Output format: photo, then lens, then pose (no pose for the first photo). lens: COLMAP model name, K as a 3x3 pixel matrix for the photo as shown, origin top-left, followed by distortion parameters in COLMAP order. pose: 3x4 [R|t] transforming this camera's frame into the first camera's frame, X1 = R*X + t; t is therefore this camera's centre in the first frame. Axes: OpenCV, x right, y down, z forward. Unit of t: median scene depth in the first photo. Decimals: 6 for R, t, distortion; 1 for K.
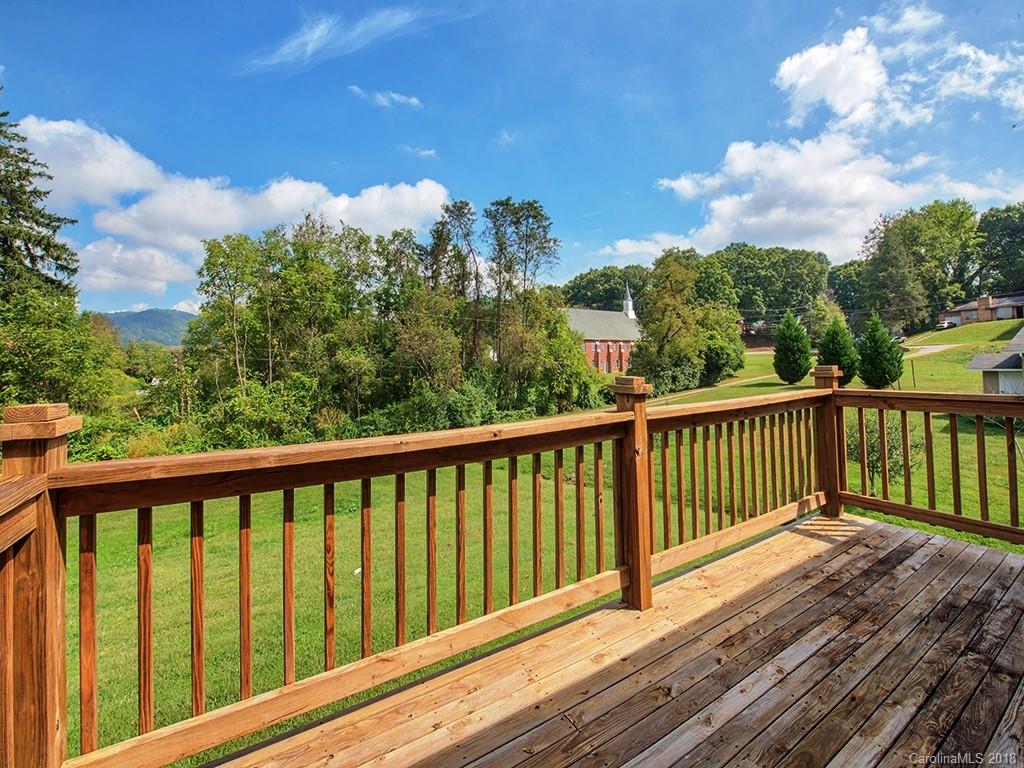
lens RADIAL K [[414.5, 0, 528.0], [0, 414.5, 347.8], [0, 0, 1]] dist [-0.018392, -0.000508]
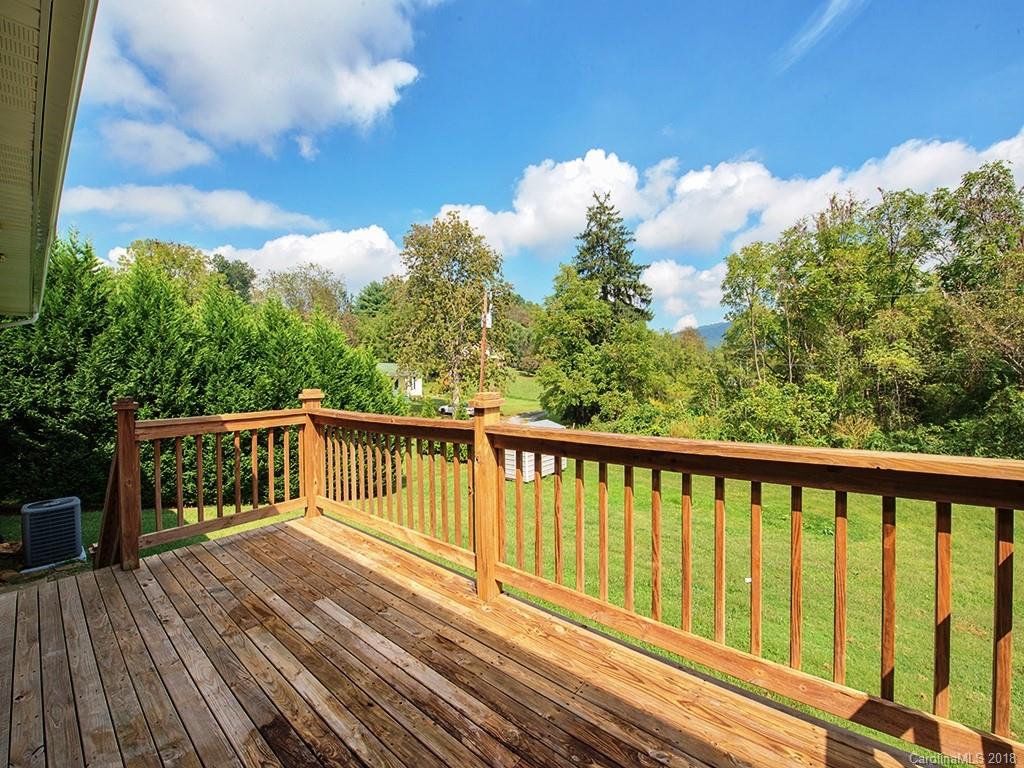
lens RADIAL K [[414.5, 0, 513.3], [0, 414.5, 377.8], [0, 0, 1]] dist [-0.018392, -0.000508]
pose [[0.331826, 0.023049, -0.943059, 0.108836], [0.043647, 0.998256, 0.039755, -0.000616], [0.942330, -0.054353, 0.330241, 0.059269]]
